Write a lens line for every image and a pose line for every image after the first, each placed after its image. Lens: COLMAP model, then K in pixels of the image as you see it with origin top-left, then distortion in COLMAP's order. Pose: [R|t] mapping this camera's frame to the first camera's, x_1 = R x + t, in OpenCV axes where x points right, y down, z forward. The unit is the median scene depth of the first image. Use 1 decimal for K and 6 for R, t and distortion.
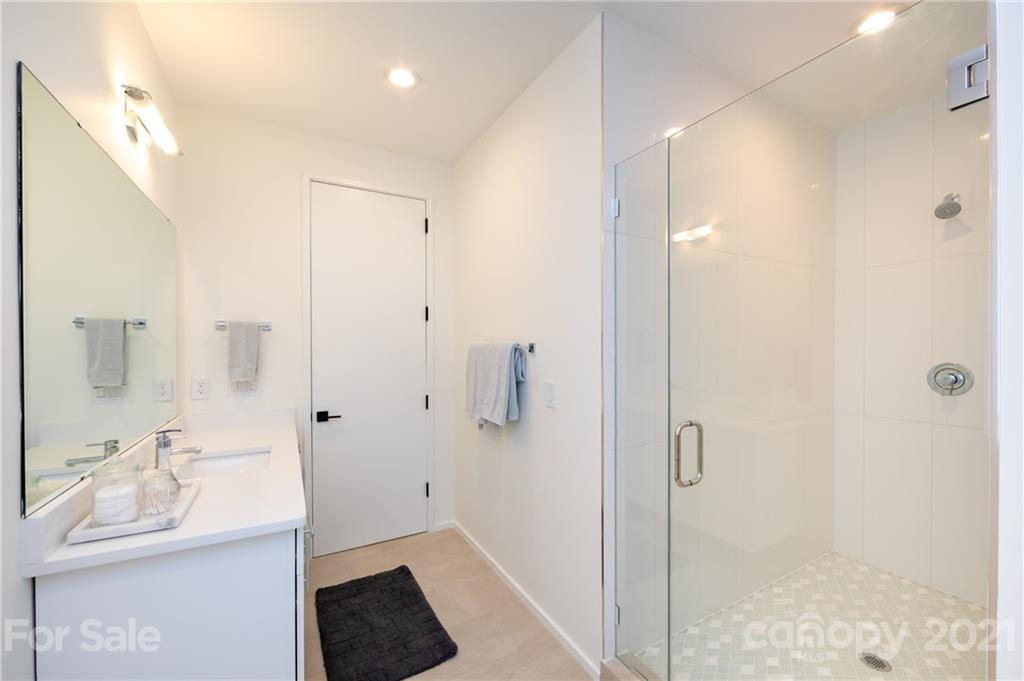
lens RADIAL K [[402.3, 0, 512.1], [0, 402.3, 343.1], [0, 0, 1]] dist [-0.001193, -0.000681]
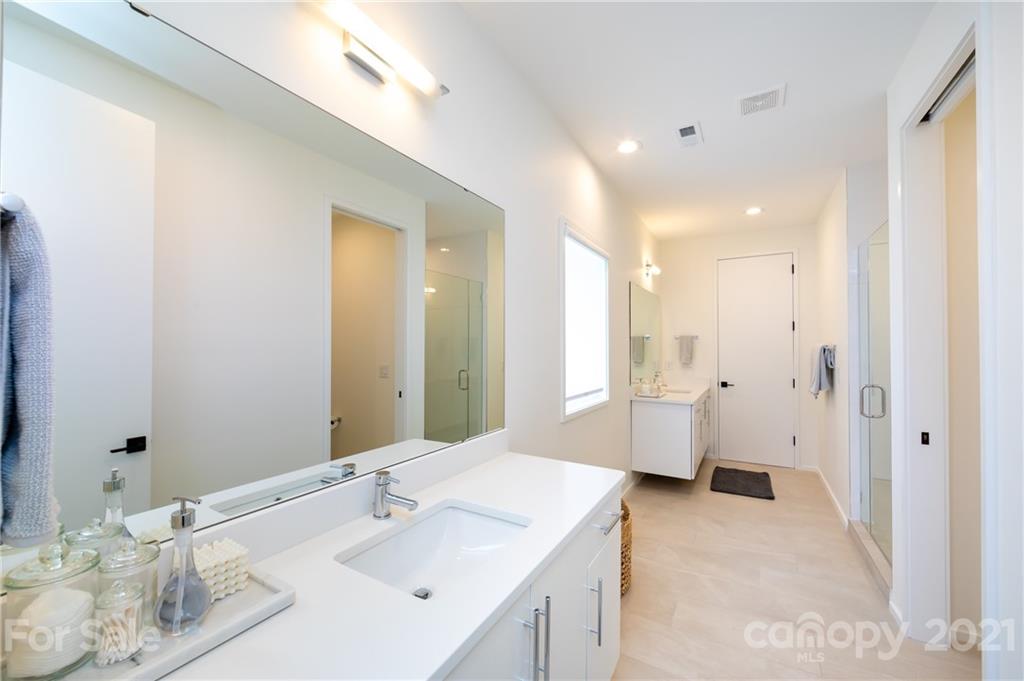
lens RADIAL K [[402.3, 0, 512.1], [0, 402.3, 343.1], [0, 0, 1]] dist [-0.001193, -0.000681]
pose [[0.494113, -0.005837, -0.869378, 0.807613], [-0.000614, 0.999975, -0.007063, 0.003786], [0.869397, 0.004024, 0.494097, -0.946014]]
